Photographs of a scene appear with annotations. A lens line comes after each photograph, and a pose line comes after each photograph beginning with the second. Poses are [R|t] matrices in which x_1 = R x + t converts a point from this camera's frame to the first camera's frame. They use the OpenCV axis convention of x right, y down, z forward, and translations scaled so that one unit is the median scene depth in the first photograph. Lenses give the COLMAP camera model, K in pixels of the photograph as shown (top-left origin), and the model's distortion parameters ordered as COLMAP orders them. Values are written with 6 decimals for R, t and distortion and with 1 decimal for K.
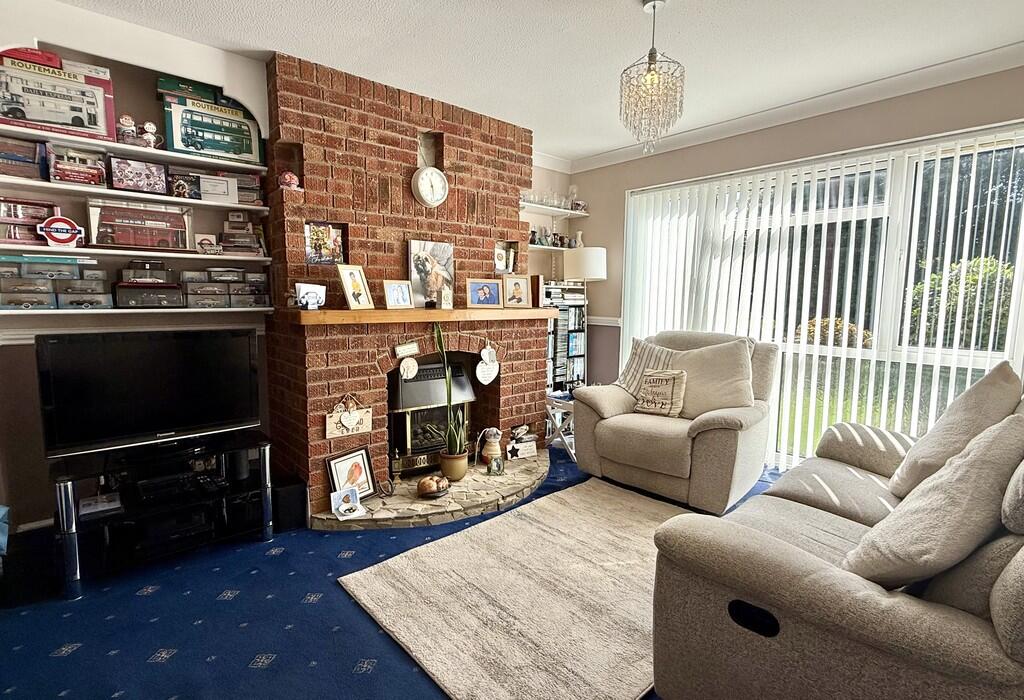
lens RADIAL K [[500.8, 0, 512.0], [0, 500.8, 350.0], [0, 0, 1]] dist [0.002040, 0.000474]
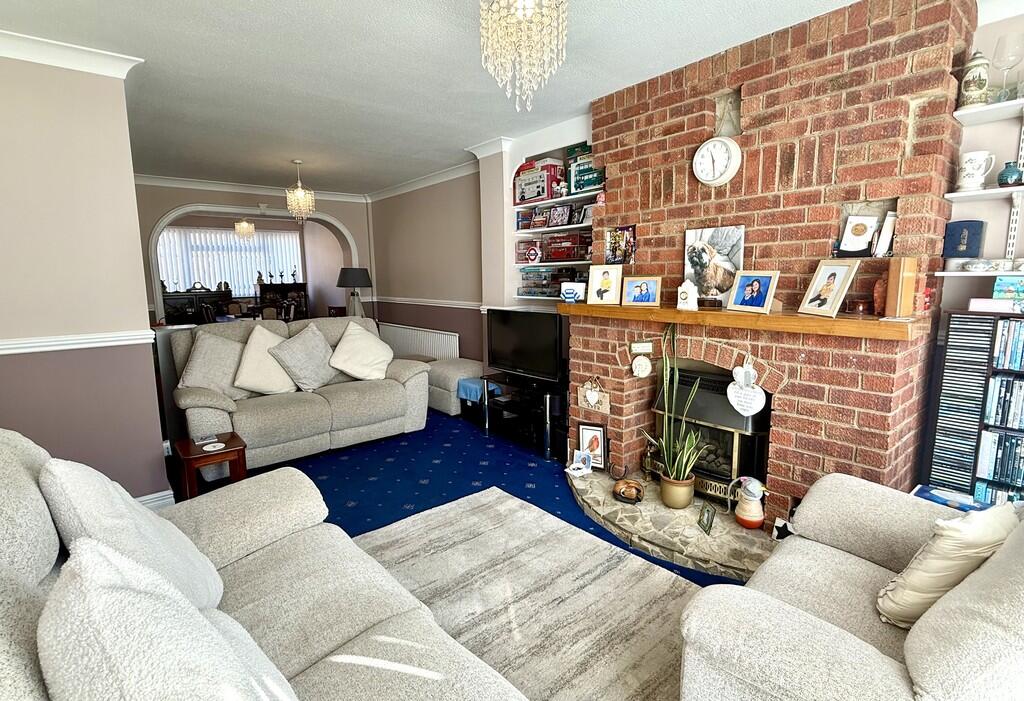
lens RADIAL K [[500.8, 0, 512.0], [0, 500.8, 350.5], [0, 0, 1]] dist [0.002040, 0.000474]
pose [[-0.045467, 0.137709, -0.989429, 0.806950], [-0.099598, 0.984893, 0.141654, -0.113338], [0.993988, 0.104986, -0.031065, 0.812224]]
